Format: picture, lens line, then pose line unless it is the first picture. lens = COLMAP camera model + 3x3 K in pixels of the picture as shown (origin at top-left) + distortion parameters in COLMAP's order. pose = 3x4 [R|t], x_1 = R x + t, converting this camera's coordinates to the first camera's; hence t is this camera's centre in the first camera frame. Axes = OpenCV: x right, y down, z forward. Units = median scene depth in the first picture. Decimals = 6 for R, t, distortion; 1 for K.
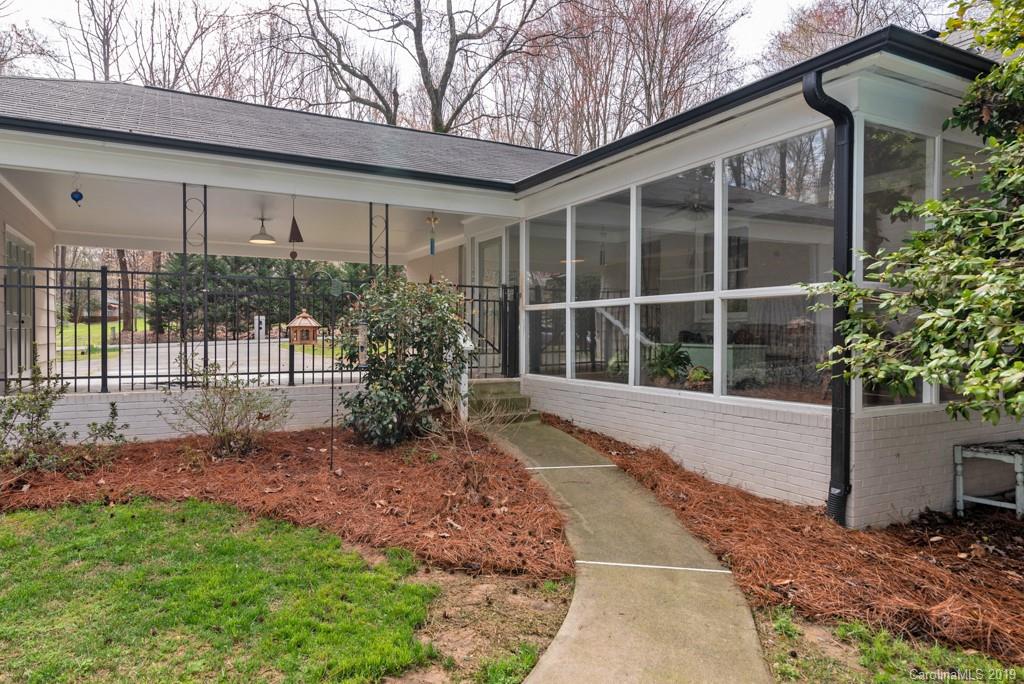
lens RADIAL K [[650.9, 0, 510.8], [0, 650.9, 341.2], [0, 0, 1]] dist [-0.006053, -0.000820]
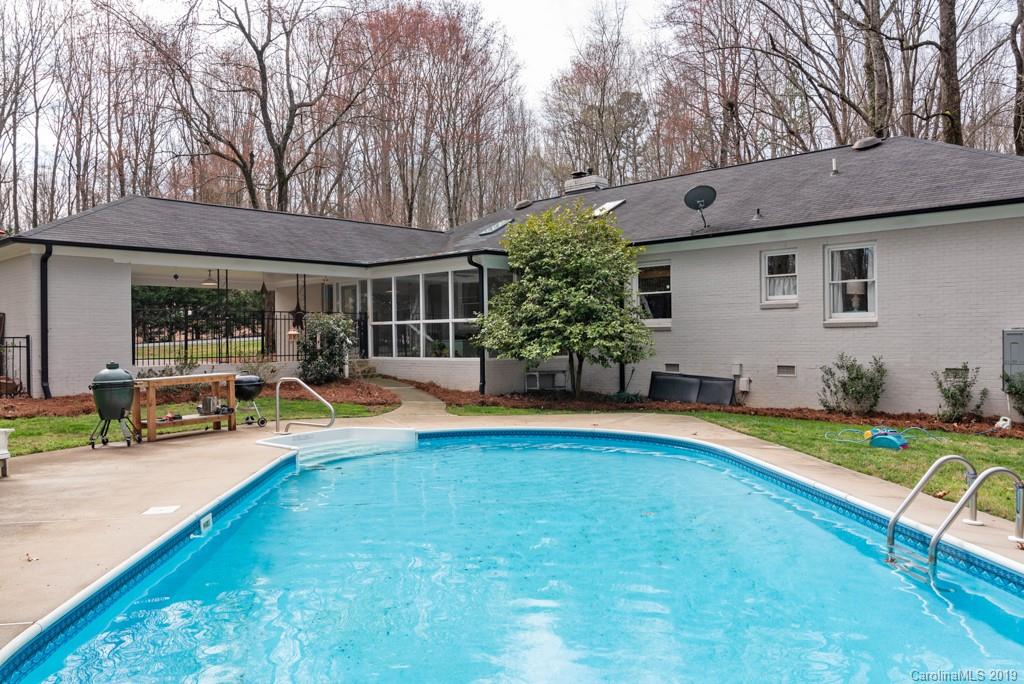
lens RADIAL K [[835.4, 0, 511.8], [0, 835.4, 341.2], [0, 0, 1]] dist [0.004024, -0.000412]
pose [[0.968307, -0.015688, 0.249271, -0.206802], [0.016676, 0.999859, -0.001854, 0.015493], [-0.249206, 0.005953, 0.968432, -1.648657]]
